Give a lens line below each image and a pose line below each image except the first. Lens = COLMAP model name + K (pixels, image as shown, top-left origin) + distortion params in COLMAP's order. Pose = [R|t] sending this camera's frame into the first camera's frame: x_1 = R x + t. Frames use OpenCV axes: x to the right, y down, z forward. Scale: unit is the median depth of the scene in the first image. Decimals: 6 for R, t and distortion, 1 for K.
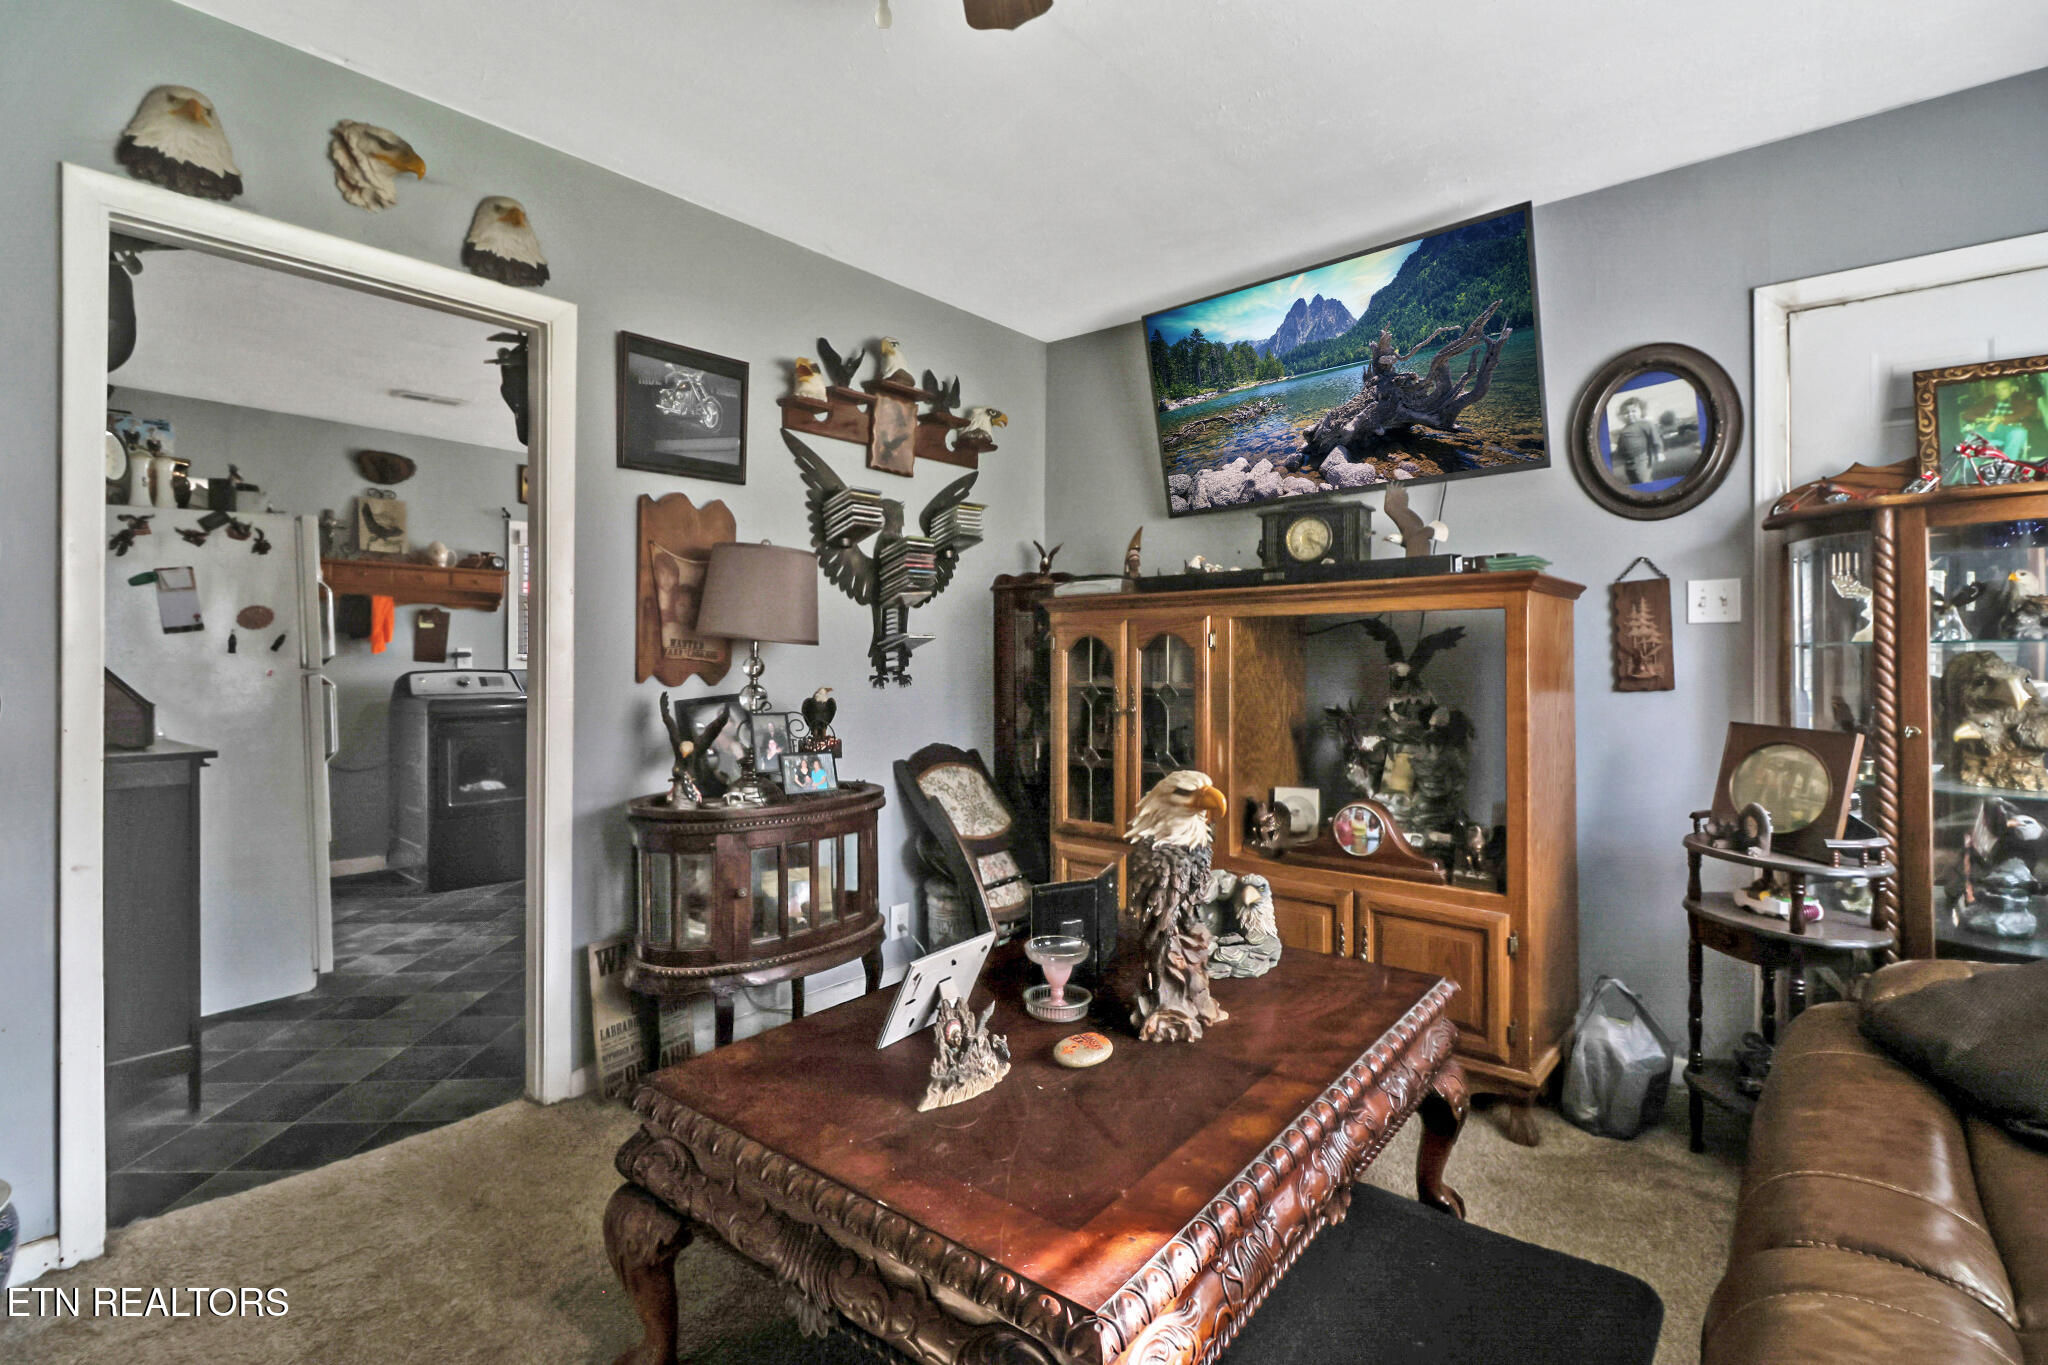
lens RADIAL K [[962.1, 0, 1018.9], [0, 962.1, 665.2], [0, 0, 1]] dist [-0.003952, -0.001979]
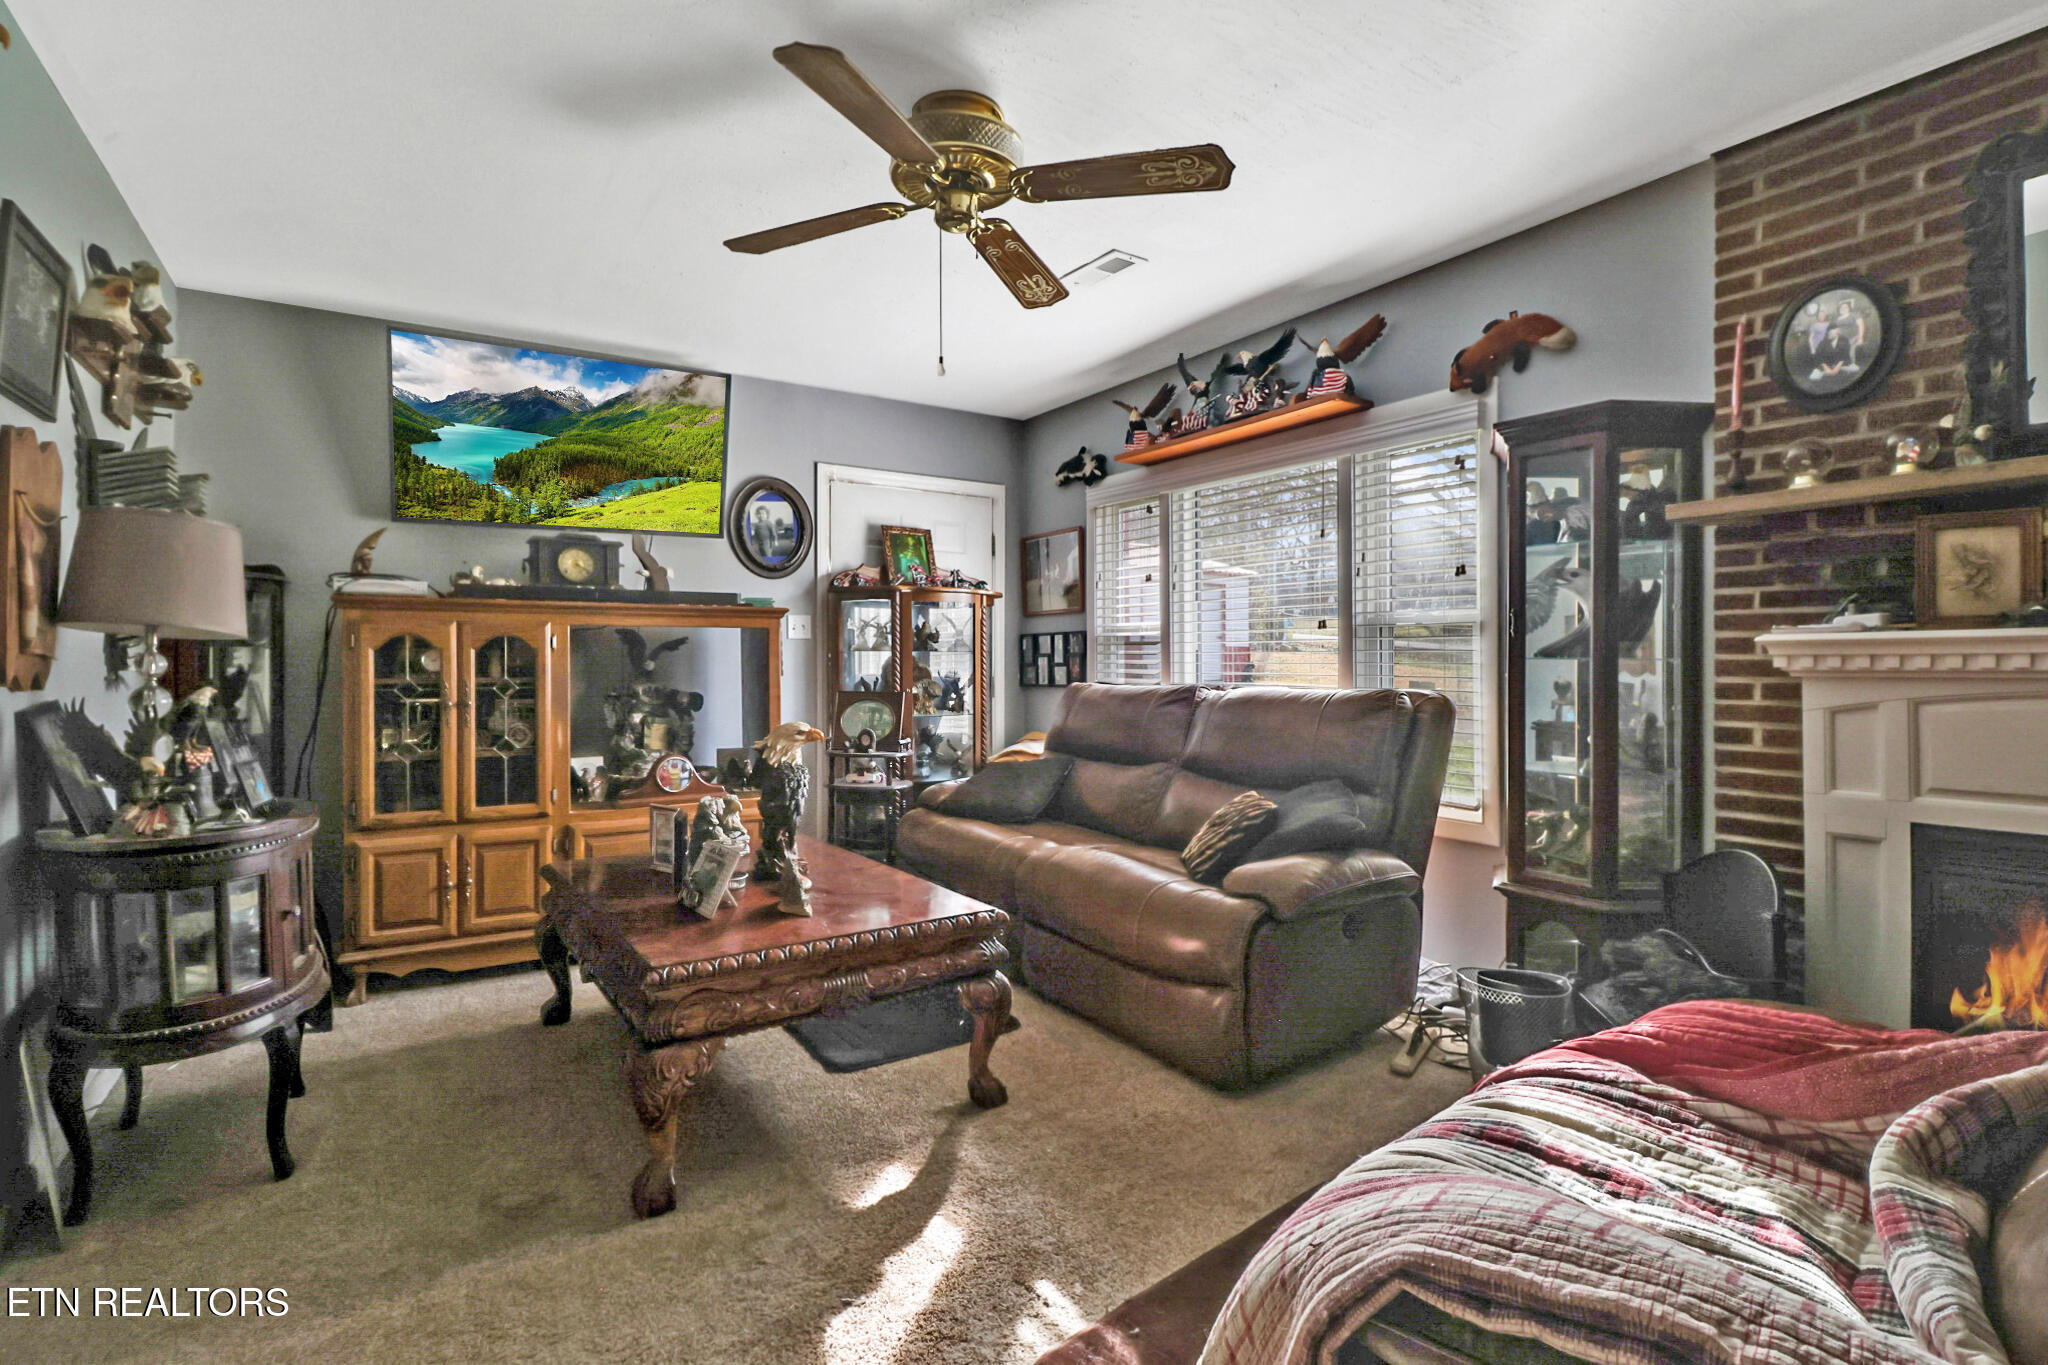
lens RADIAL K [[962.1, 0, 1023.8], [0, 962.1, 666.7], [0, 0, 1]] dist [-0.003952, -0.001979]
pose [[0.284467, -0.004265, 0.958676, -0.894619], [0.006102, 0.999978, 0.002638, 0.006178], [-0.958666, 0.005100, 0.284486, 0.070855]]
